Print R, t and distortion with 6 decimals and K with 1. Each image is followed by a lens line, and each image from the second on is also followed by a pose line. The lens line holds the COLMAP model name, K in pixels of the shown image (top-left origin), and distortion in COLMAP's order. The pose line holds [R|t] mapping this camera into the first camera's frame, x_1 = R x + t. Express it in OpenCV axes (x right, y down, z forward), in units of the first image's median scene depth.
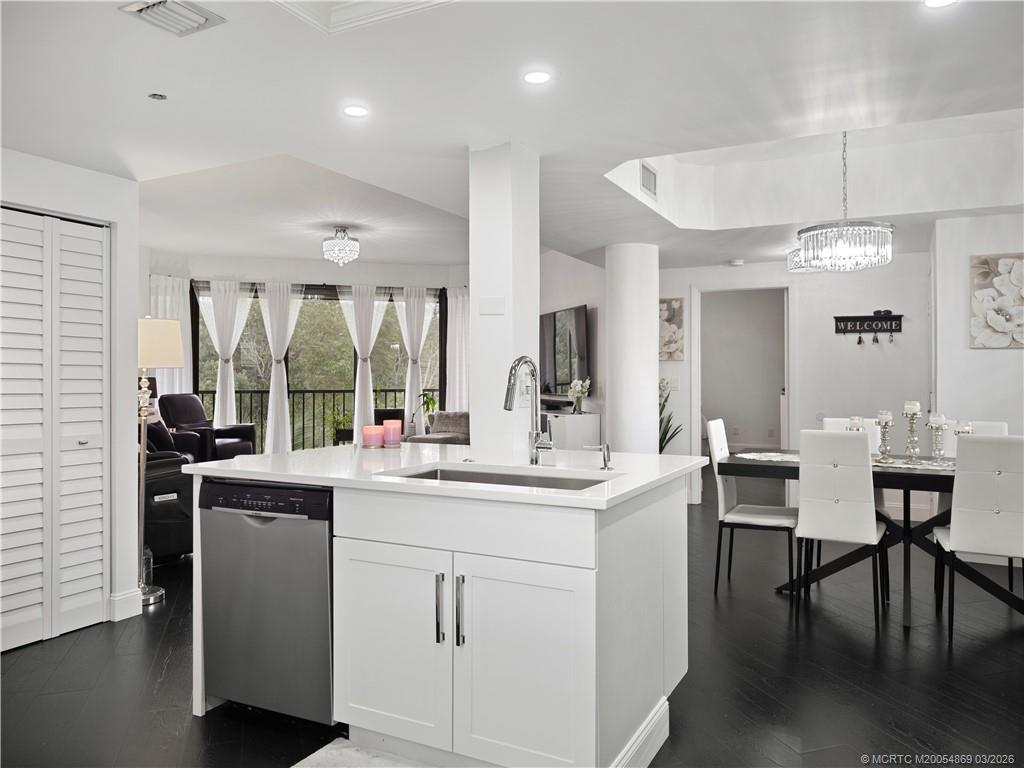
lens RADIAL K [[760.7, 0, 513.4], [0, 760.7, 363.1], [0, 0, 1]] dist [-0.008429, 0.002118]
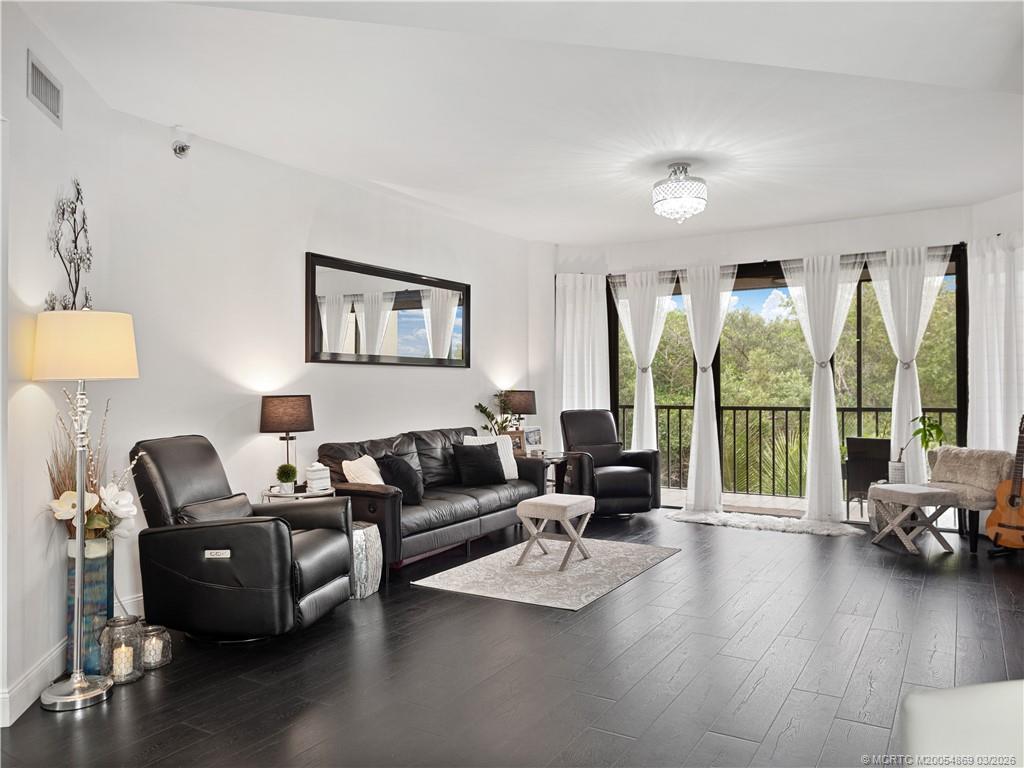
lens RADIAL K [[748.2, 0, 514.7], [0, 748.2, 373.2], [0, 0, 1]] dist [-0.006020, -0.000393]
pose [[0.646811, -0.015695, -0.762488, 0.175368], [0.013542, 0.999867, -0.009093, 0.007294], [0.762530, -0.004444, 0.646938, 0.459960]]
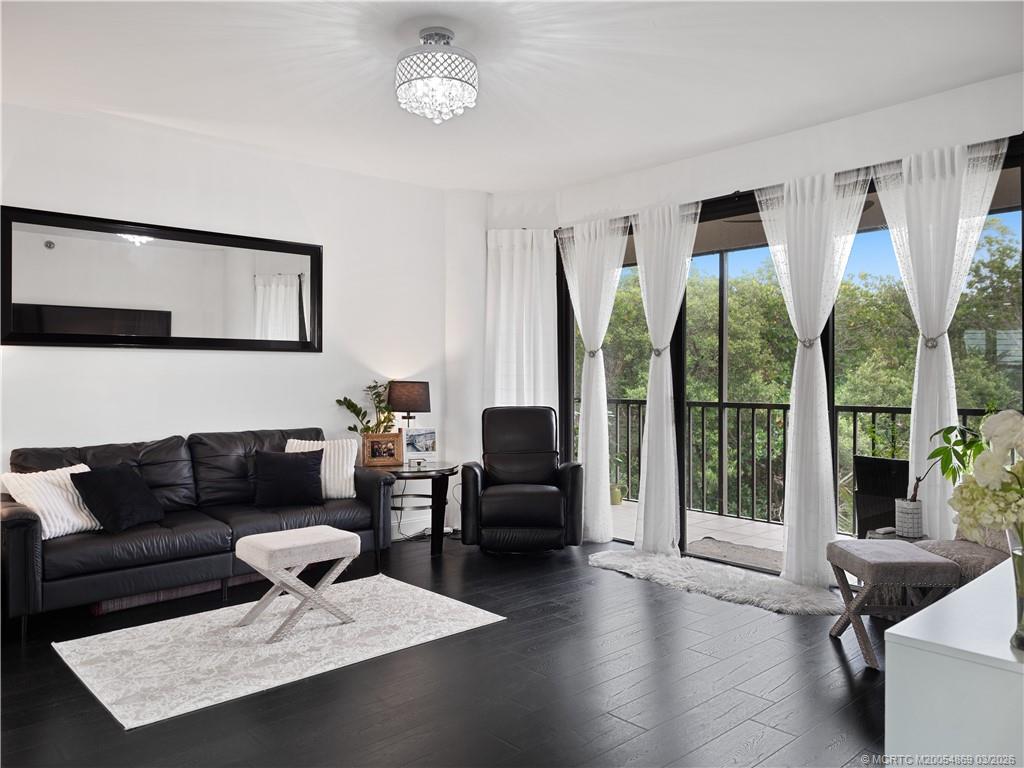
lens RADIAL K [[760.7, 0, 513.4], [0, 760.7, 363.1], [0, 0, 1]] dist [-0.008429, 0.002118]
pose [[0.404420, -0.017060, -0.914414, 0.180768], [0.014051, 0.999824, -0.012439, 0.013612], [0.914465, -0.007818, 0.404589, 0.854517]]
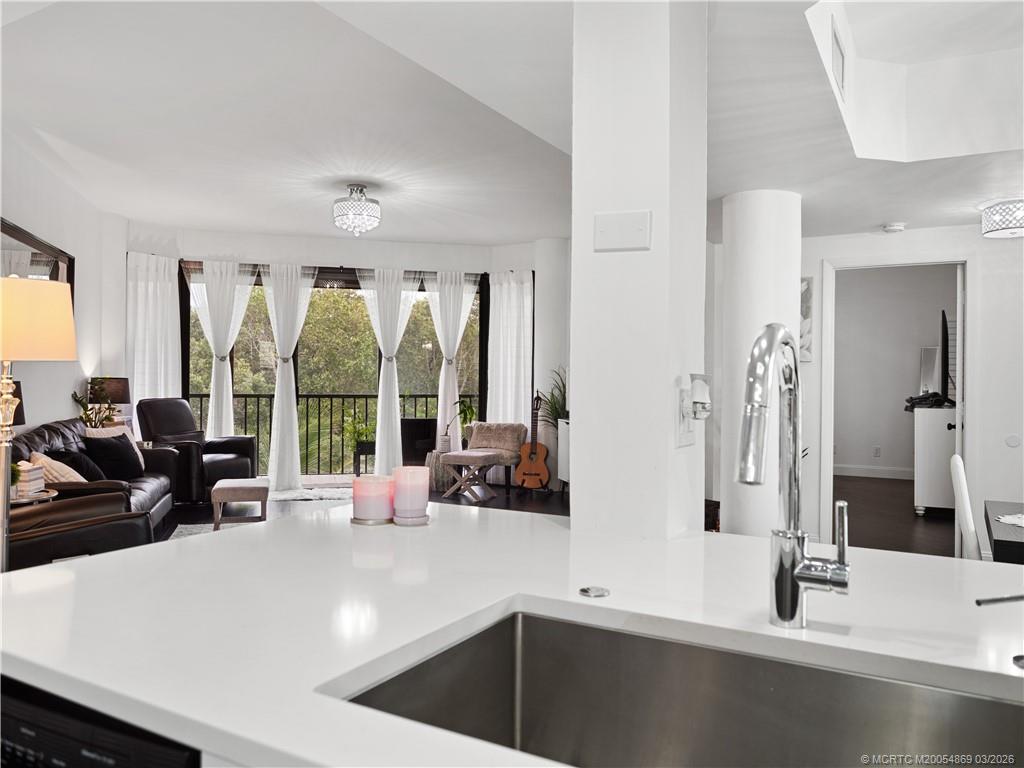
lens RADIAL K [[768.4, 0, 518.1], [0, 768.4, 382.6], [0, 0, 1]] dist [-0.006332, -0.004219]
pose [[0.999226, 0.010006, -0.038055, -0.030988], [-0.009236, 0.999750, 0.020357, 0.003899], [0.038249, -0.019990, 0.999068, 0.220114]]
